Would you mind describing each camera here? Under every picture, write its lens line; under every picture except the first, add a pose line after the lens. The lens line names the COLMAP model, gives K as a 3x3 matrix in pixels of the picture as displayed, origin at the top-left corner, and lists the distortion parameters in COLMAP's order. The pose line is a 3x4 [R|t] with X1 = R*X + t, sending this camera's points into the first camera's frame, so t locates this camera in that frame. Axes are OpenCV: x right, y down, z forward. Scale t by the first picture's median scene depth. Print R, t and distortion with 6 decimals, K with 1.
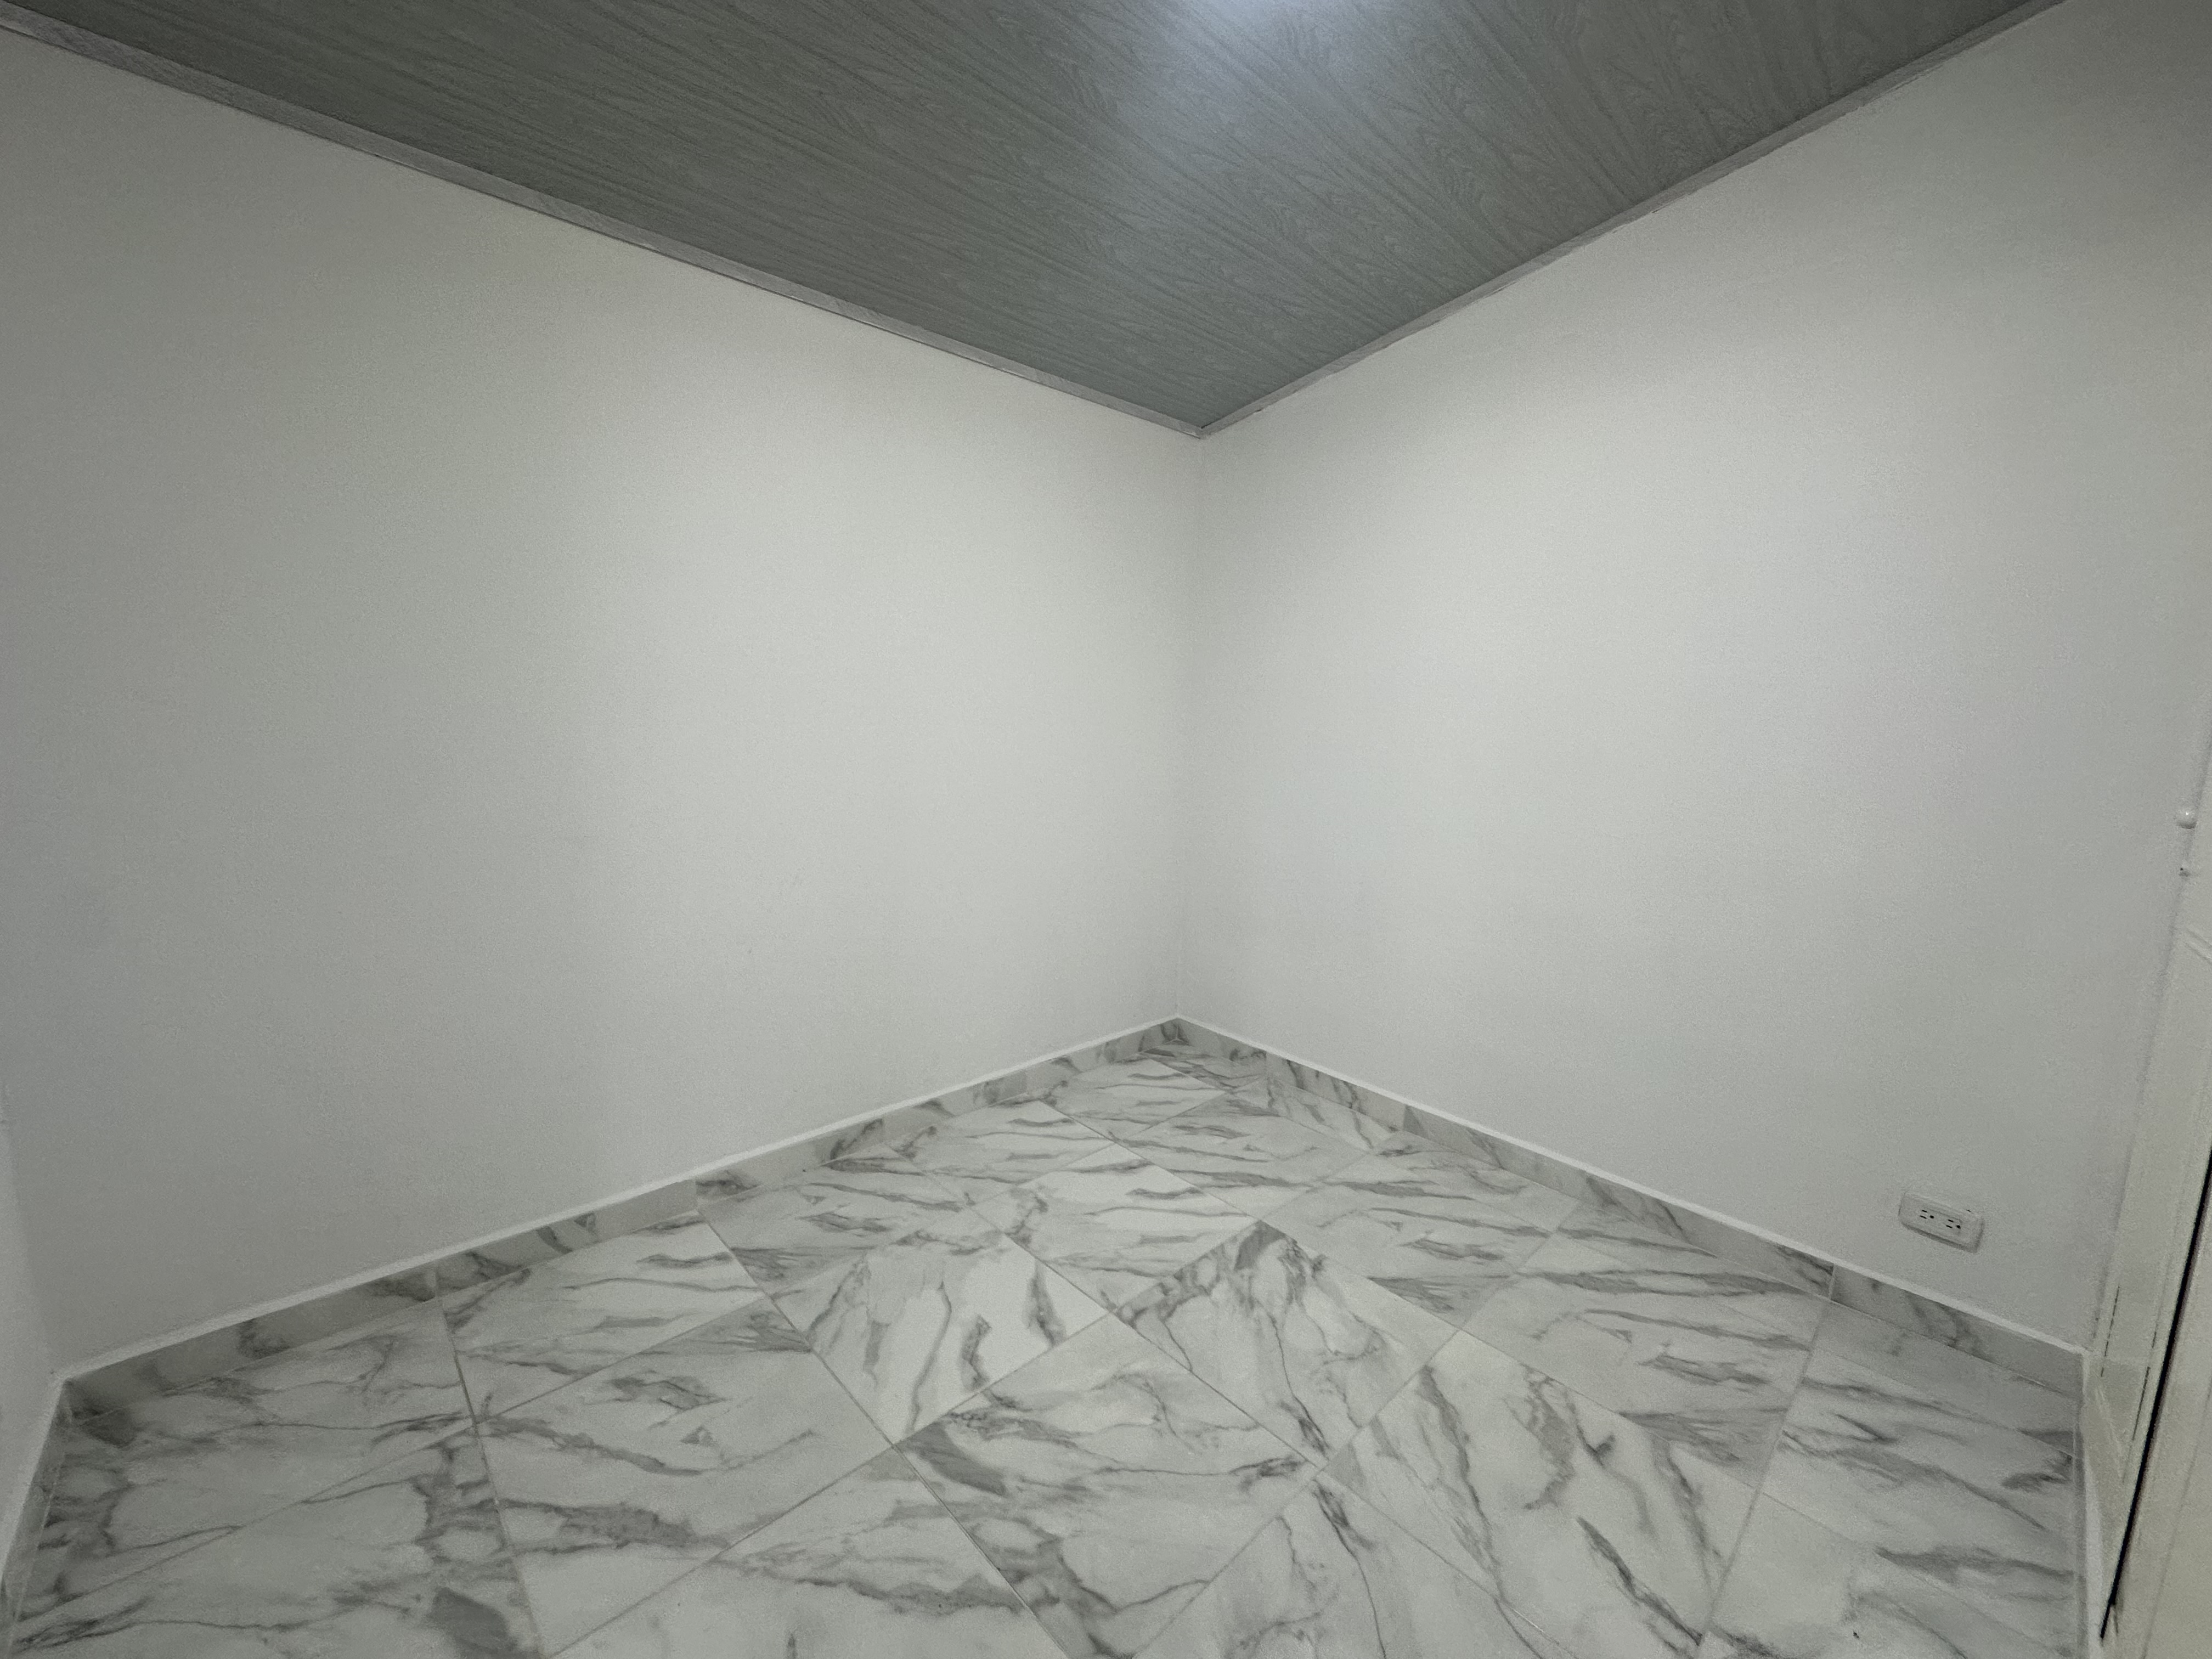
lens RADIAL K [[883.9, 0, 1111.6], [0, 883.9, 830.1], [0, 0, 1]] dist [-0.005178, 0.001640]
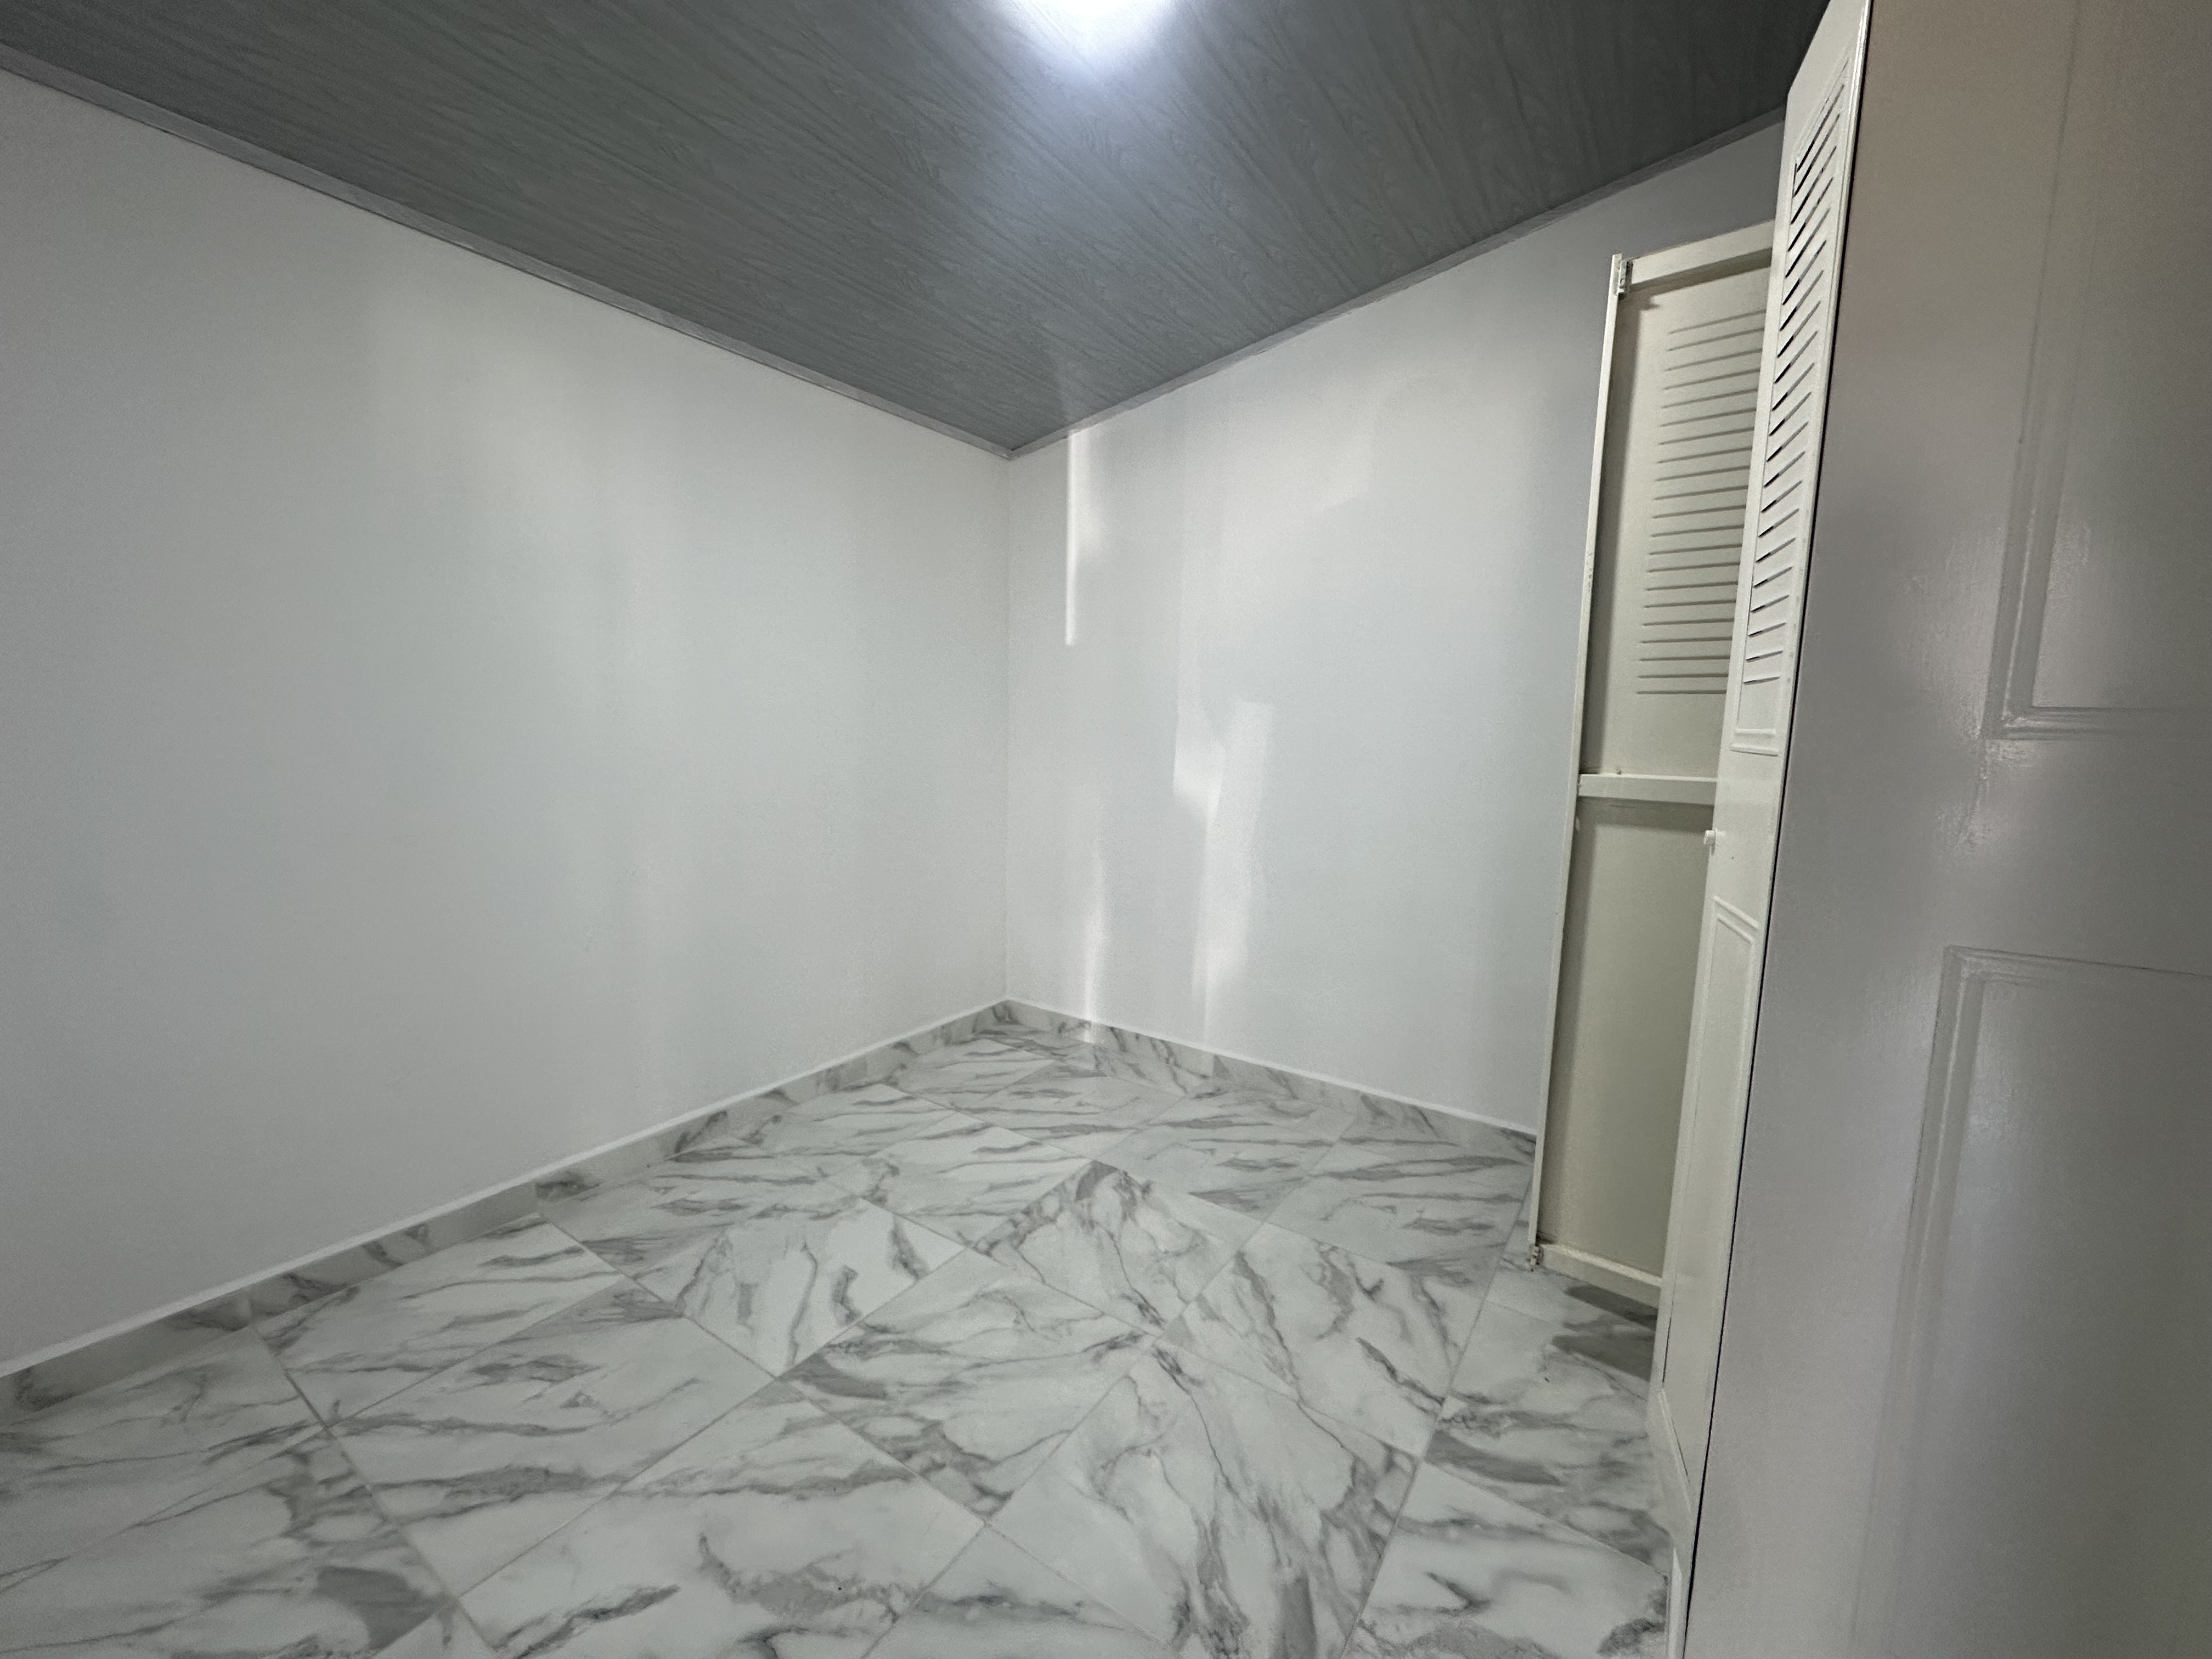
lens RADIAL K [[883.9, 0, 1108.1], [0, 883.9, 832.9], [0, 0, 1]] dist [-0.005178, 0.001640]
pose [[0.976905, -0.035353, 0.210731, -0.046655], [0.037360, 0.999286, -0.005548, 0.042043], [-0.210385, 0.013293, 0.977528, -0.134794]]
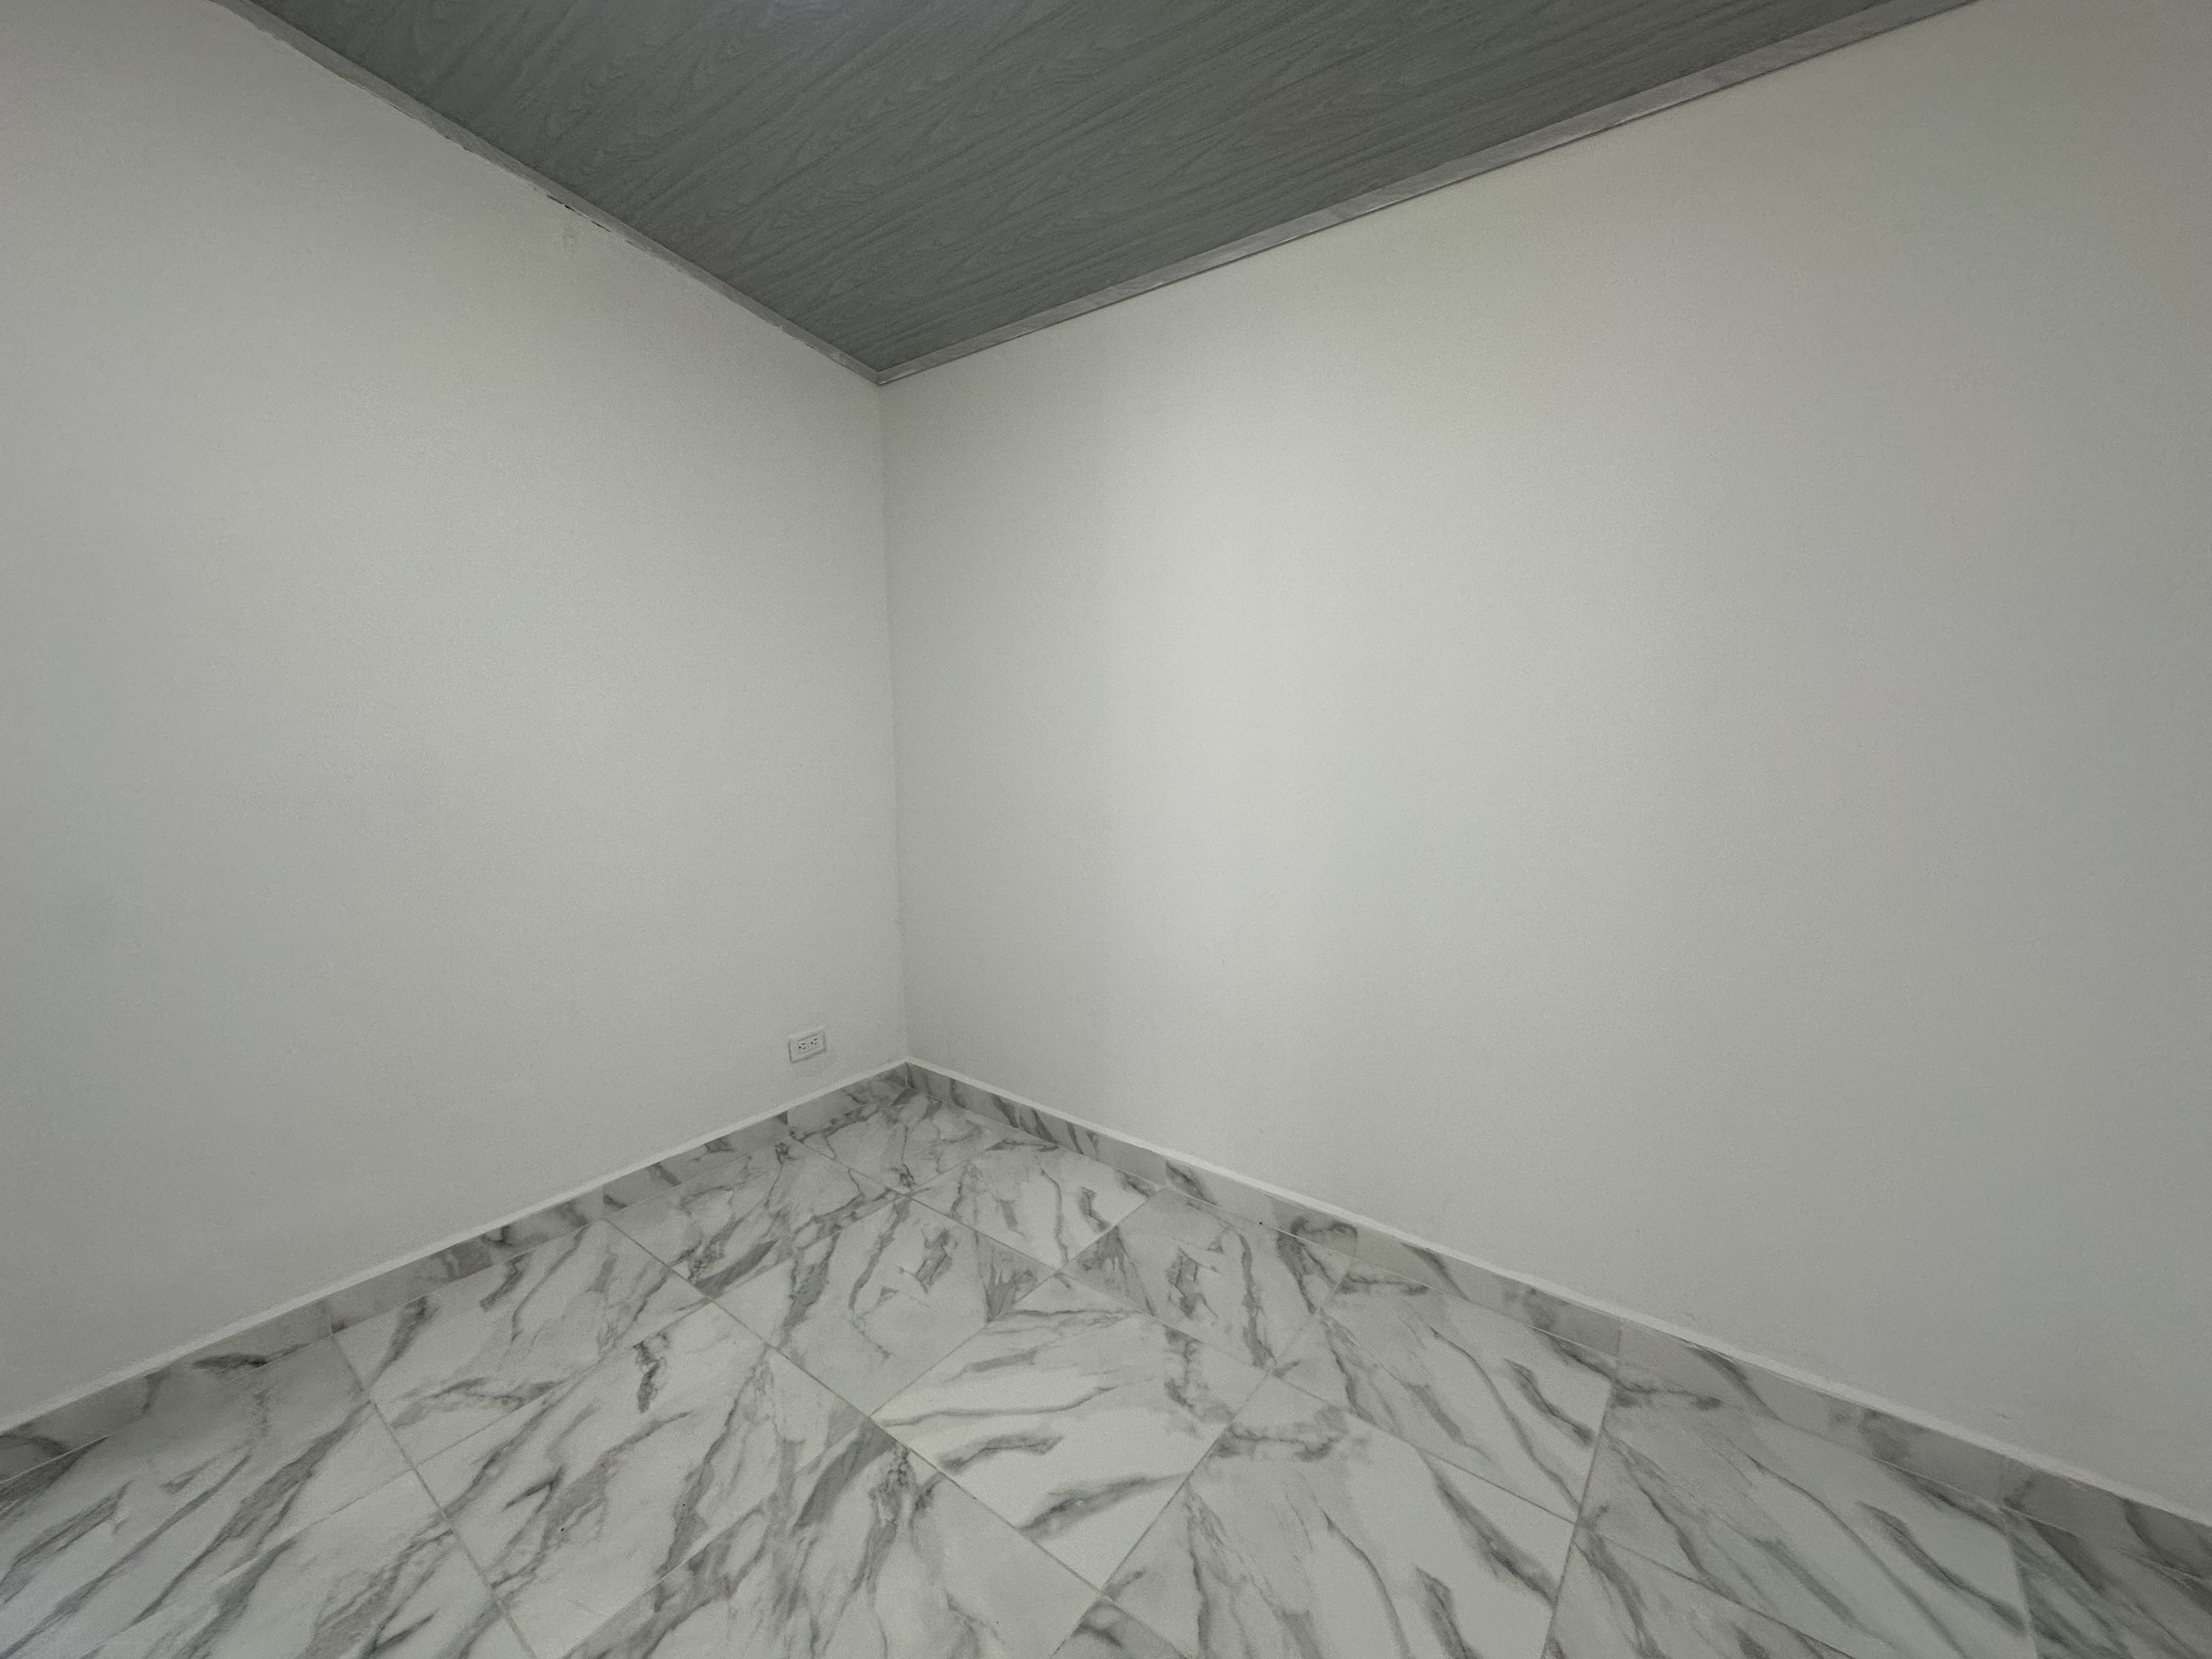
lens RADIAL K [[883.9, 0, 1094.3], [0, 883.9, 821.9], [0, 0, 1]] dist [-0.005178, 0.001640]
pose [[0.157689, 0.094686, -0.982939, 0.635267], [-0.129523, 0.988776, 0.074470, -0.083664], [0.978958, 0.115570, 0.168183, 0.866906]]
